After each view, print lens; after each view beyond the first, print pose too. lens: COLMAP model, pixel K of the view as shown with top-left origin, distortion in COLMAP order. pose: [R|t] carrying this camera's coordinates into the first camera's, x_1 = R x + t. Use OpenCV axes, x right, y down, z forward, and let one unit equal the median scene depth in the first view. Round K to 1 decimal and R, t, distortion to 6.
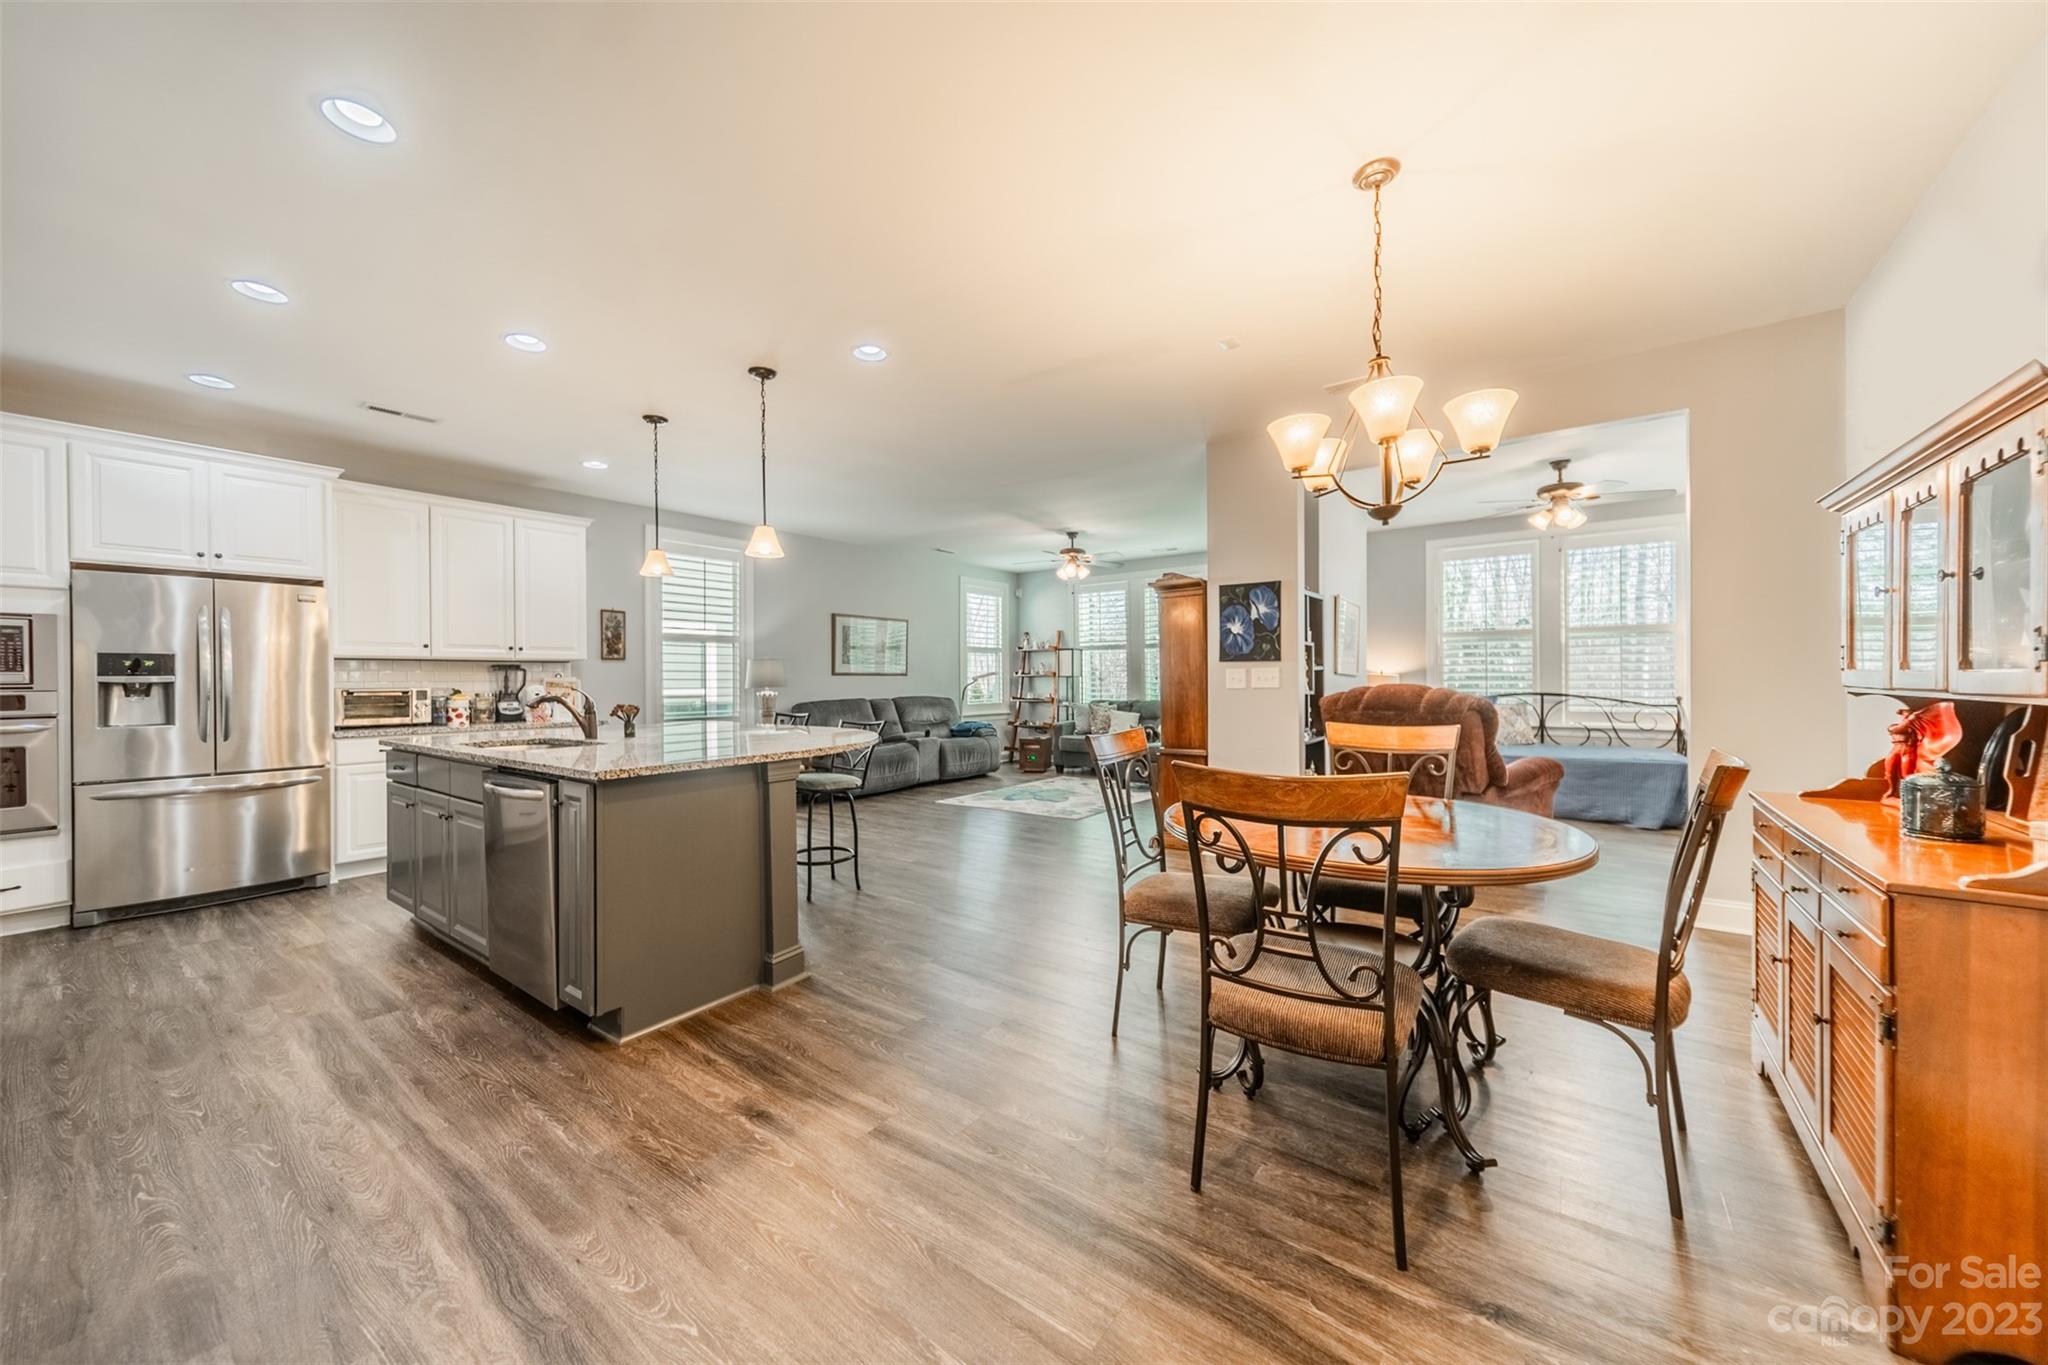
lens RADIAL K [[733.1, 0, 1025.2], [0, 733.1, 679.8], [0, 0, 1]] dist [0.006166, 0.000292]
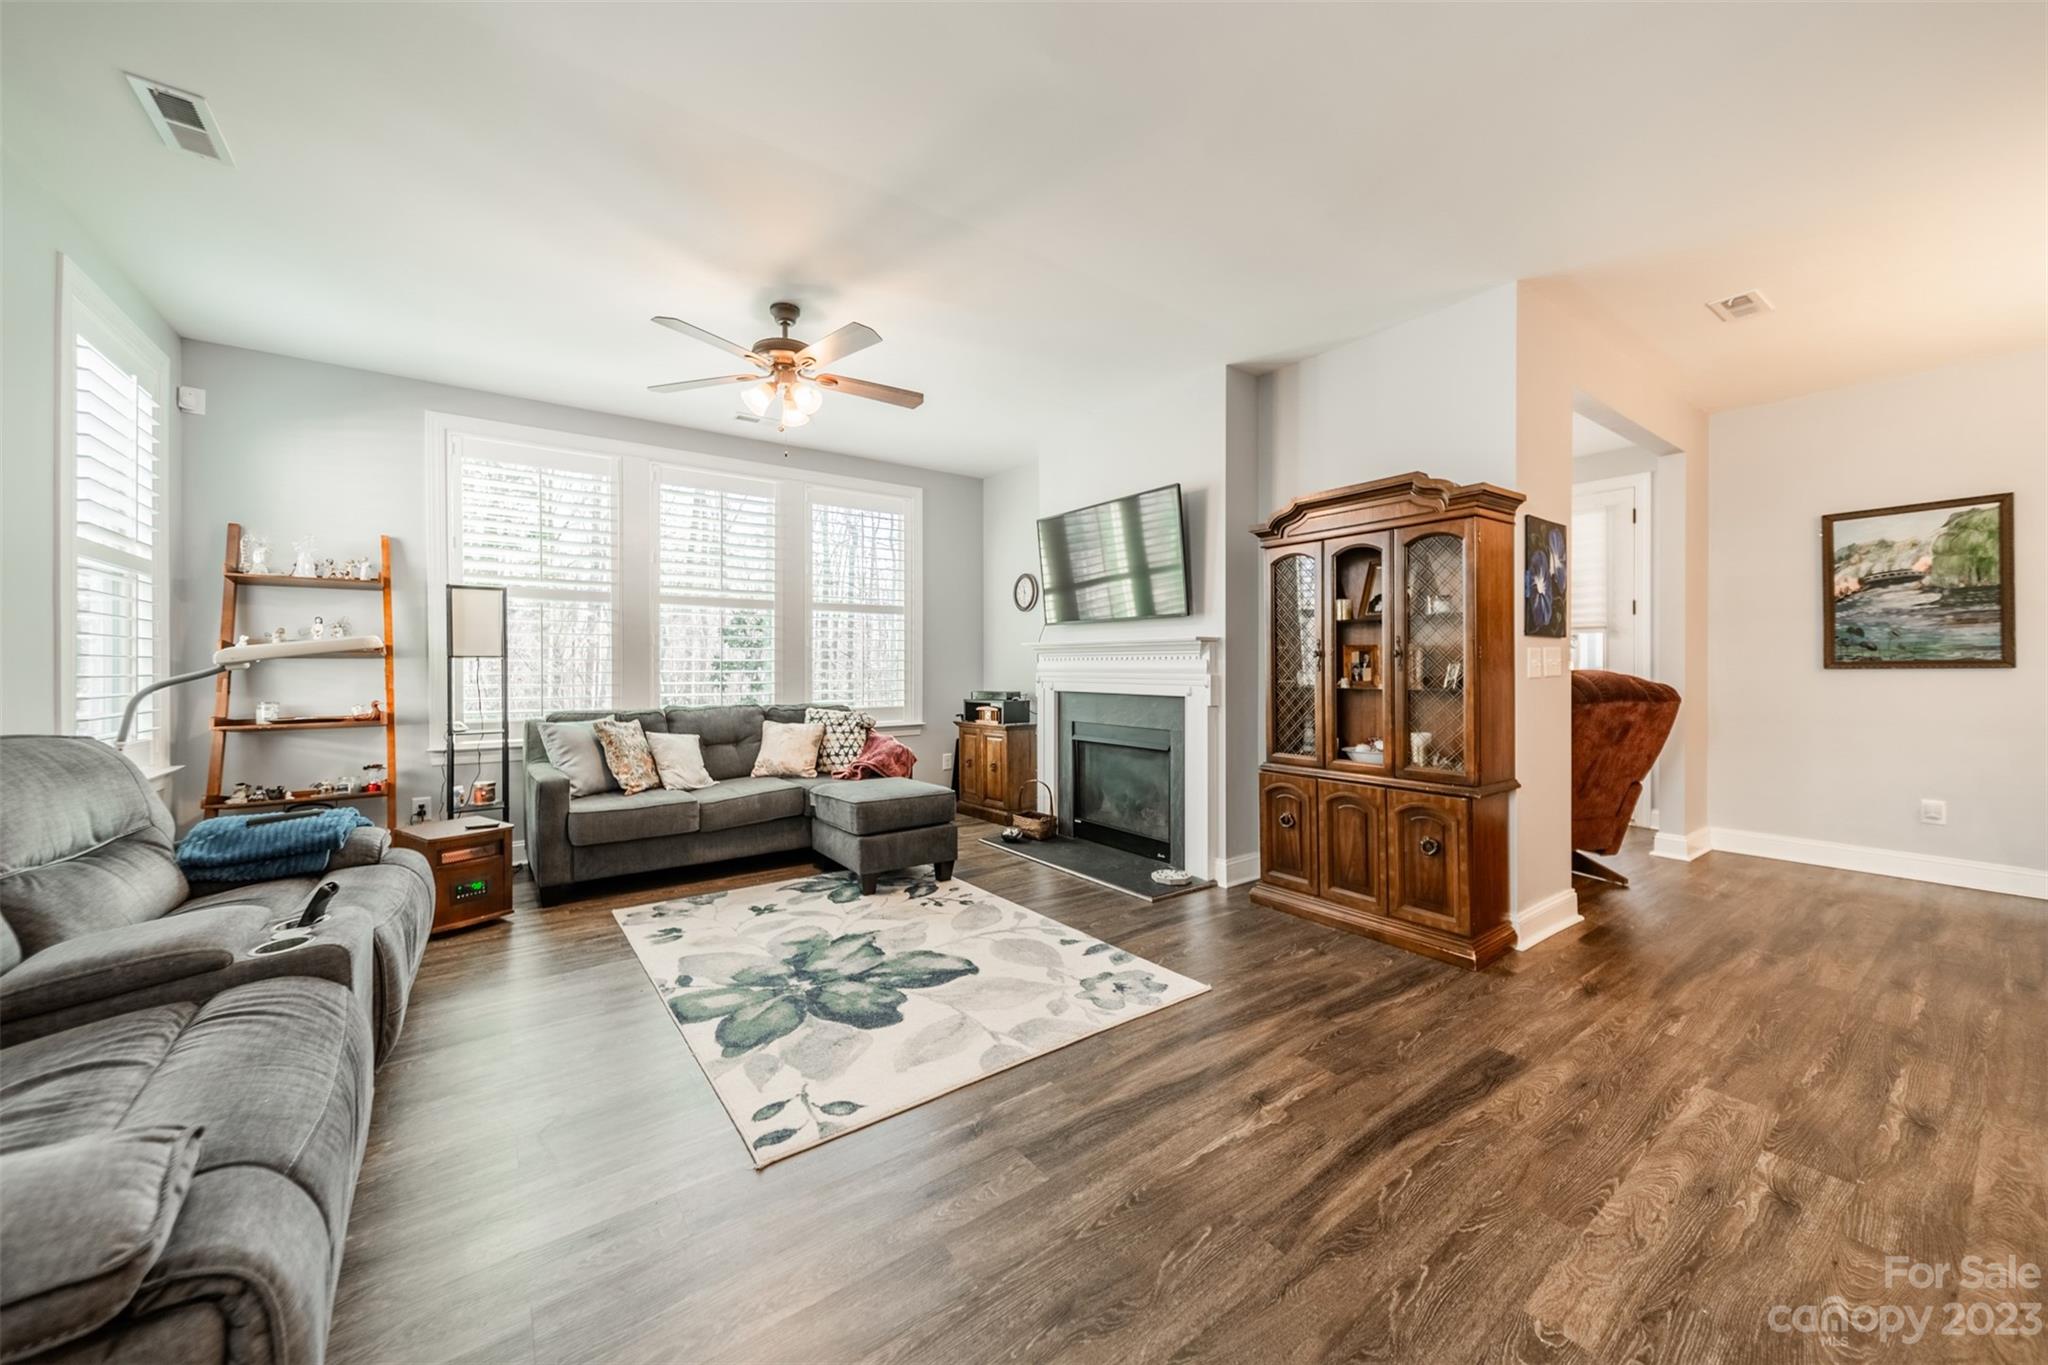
lens RADIAL K [[736.0, 0, 1003.7], [0, 736.0, 668.2], [0, 0, 1]] dist [0.004534, 0.000107]
pose [[0.306765, 0.004274, 0.951776, -0.279493], [-0.000138, 0.999990, -0.004446, 0.003932], [-0.951785, 0.001233, 0.306762, 0.724034]]
